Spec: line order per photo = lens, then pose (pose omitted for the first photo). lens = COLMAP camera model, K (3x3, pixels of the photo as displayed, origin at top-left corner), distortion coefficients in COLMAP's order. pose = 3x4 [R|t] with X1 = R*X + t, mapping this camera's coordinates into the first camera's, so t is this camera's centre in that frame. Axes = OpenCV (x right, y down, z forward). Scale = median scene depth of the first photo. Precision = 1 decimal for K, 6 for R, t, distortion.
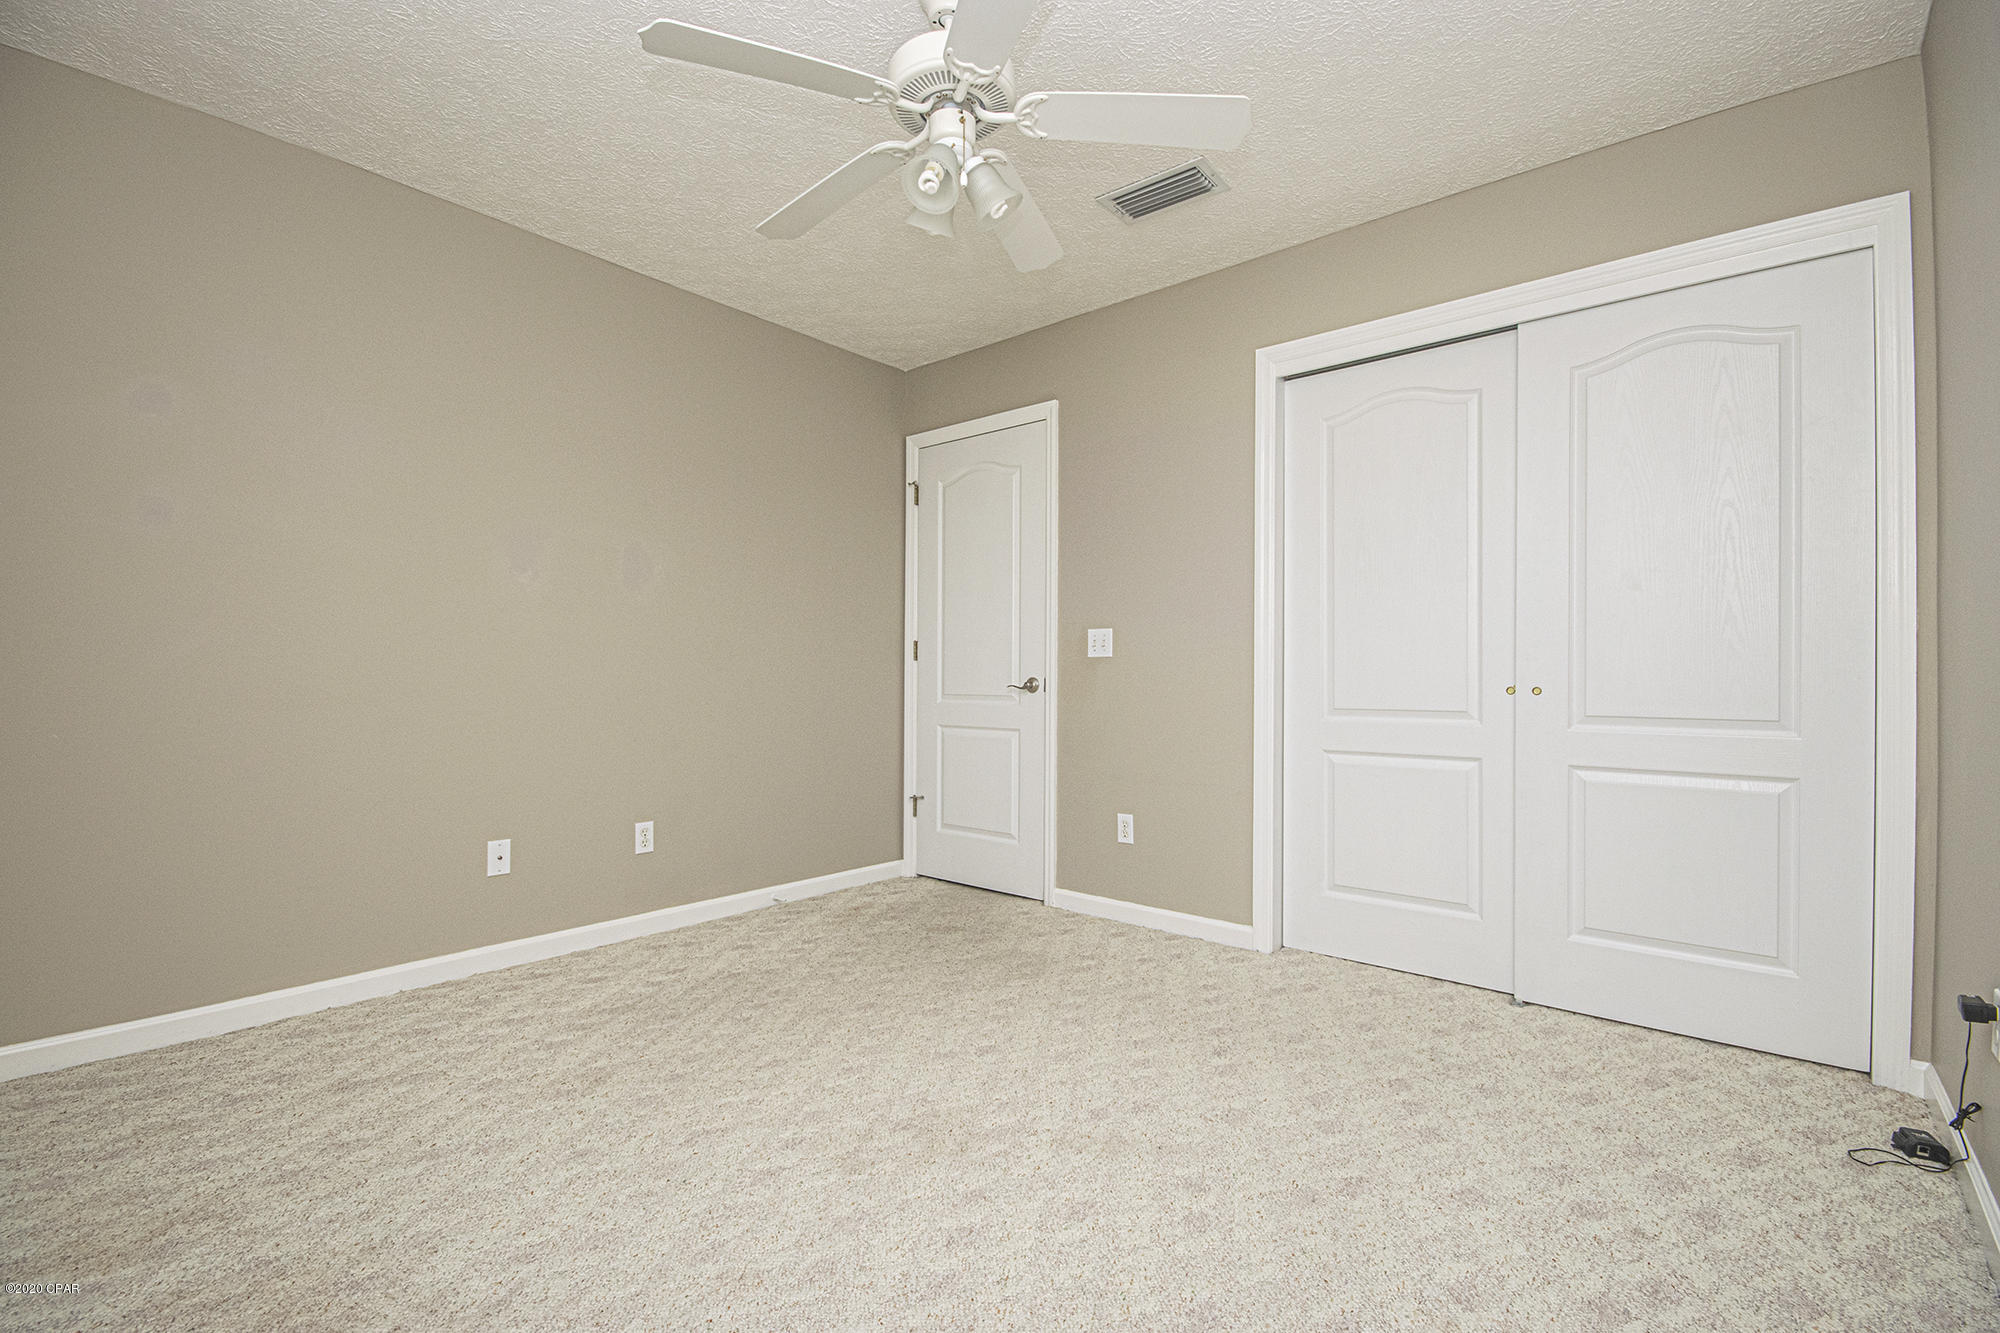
lens RADIAL K [[876.7, 0, 990.7], [0, 876.7, 676.5], [0, 0, 1]] dist [0.008150, -0.012121]
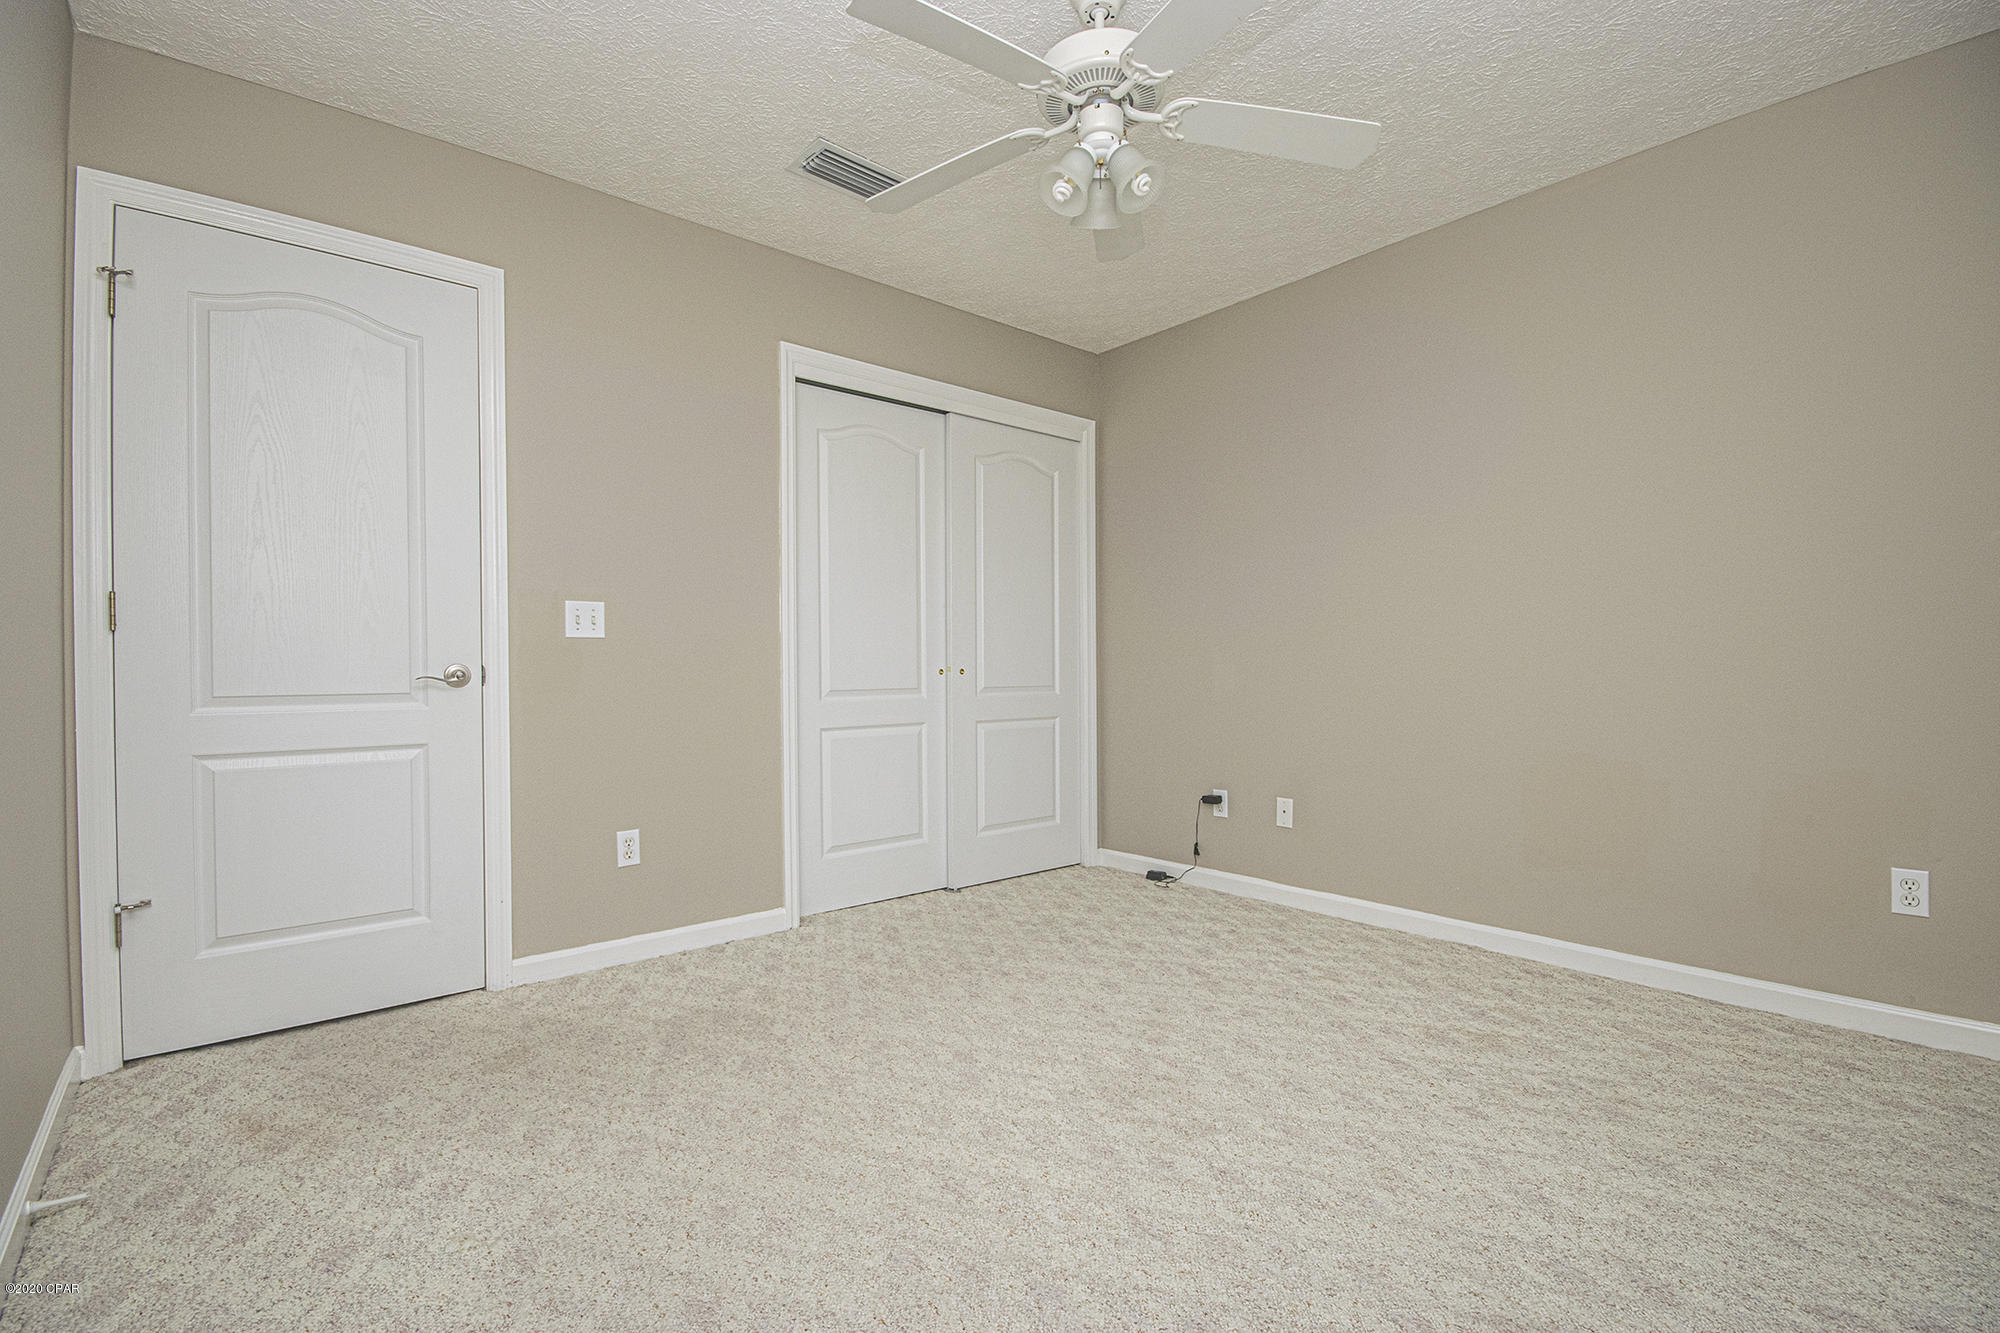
lens RADIAL K [[876.7, 0, 998.8], [0, 876.7, 683.2], [0, 0, 1]] dist [0.008150, -0.012121]
pose [[0.162148, -0.020660, 0.986550, -0.722764], [0.007042, 0.999780, 0.019780, 0.006056], [-0.986741, 0.003740, 0.162257, 0.638417]]
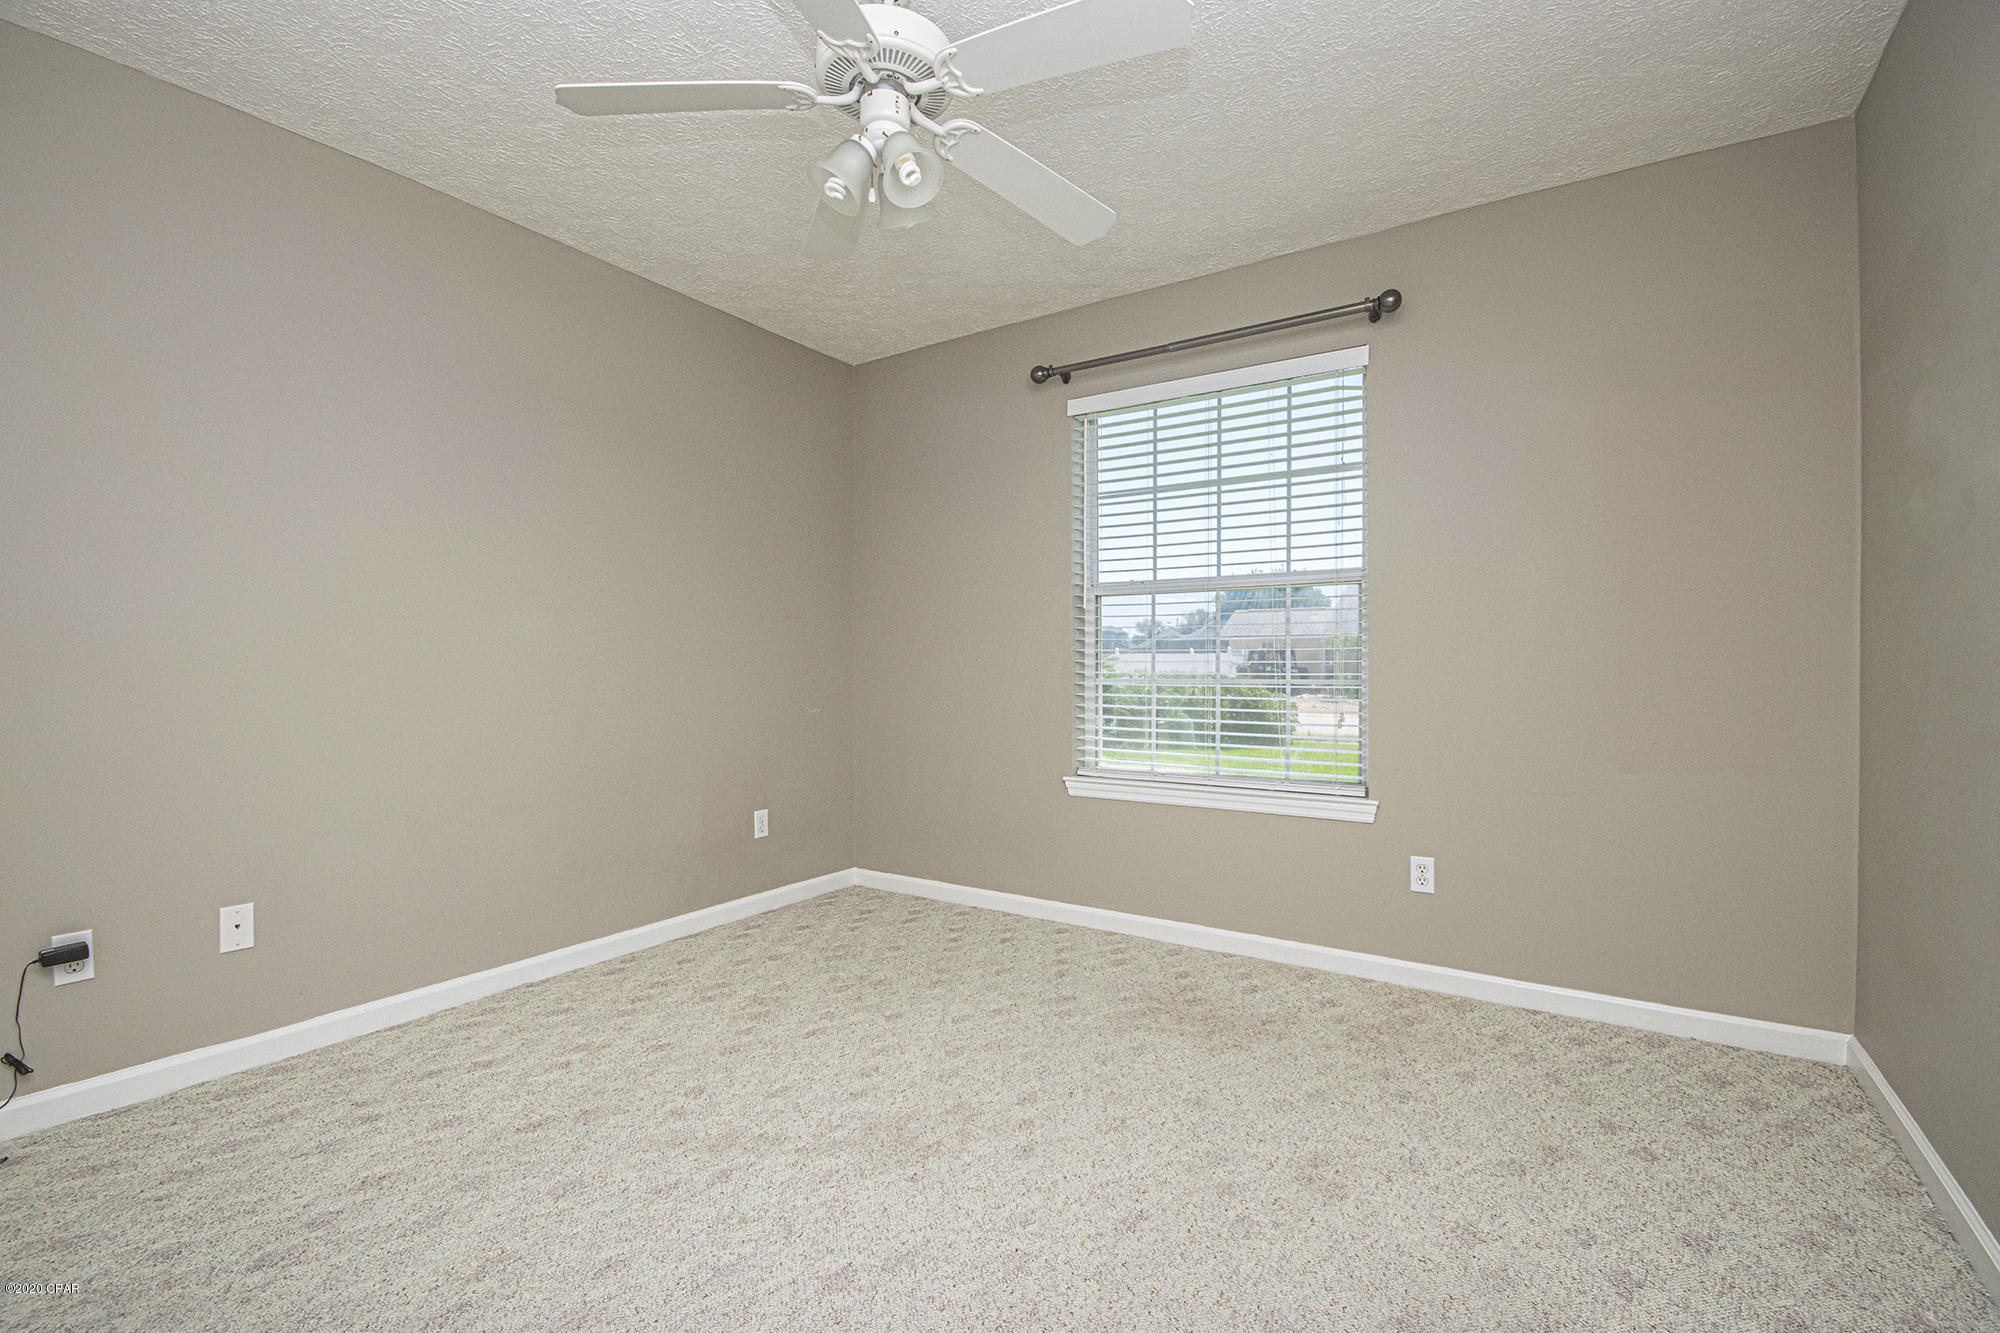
lens RADIAL K [[876.7, 0, 996.5], [0, 876.7, 670.9], [0, 0, 1]] dist [0.008150, -0.012121]
pose [[-0.992078, -0.007997, -0.125371, -0.028879], [-0.008487, 0.999958, 0.003373, -0.024629], [0.125339, 0.004410, -0.992104, 1.309579]]
